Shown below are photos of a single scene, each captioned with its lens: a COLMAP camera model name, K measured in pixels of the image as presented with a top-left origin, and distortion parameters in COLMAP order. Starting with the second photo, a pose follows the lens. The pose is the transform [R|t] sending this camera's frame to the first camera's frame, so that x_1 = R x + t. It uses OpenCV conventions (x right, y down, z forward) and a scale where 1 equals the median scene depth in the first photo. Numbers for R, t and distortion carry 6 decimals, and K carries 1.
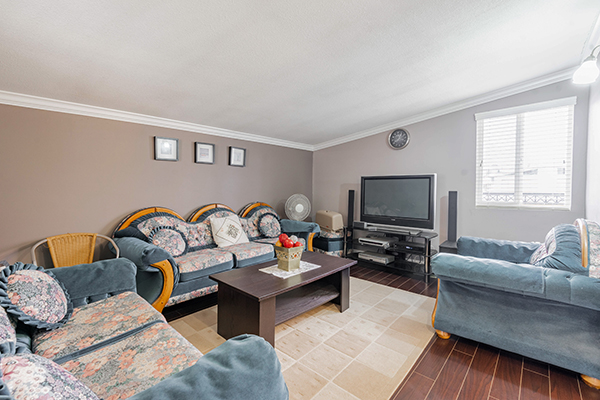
lens RADIAL K [[271.6, 0, 298.4], [0, 271.6, 195.9], [0, 0, 1]] dist [-0.007527, 0.000168]
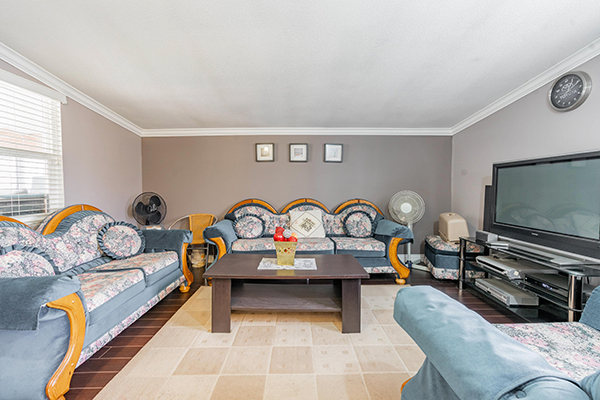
lens RADIAL K [[271.6, 0, 298.4], [0, 271.6, 195.9], [0, 0, 1]] dist [-0.007527, 0.000168]
pose [[0.676354, 0.015807, -0.736407, 0.440592], [-0.019865, 0.999797, 0.003216, 0.014751], [0.736309, 0.012454, 0.676531, 0.235883]]
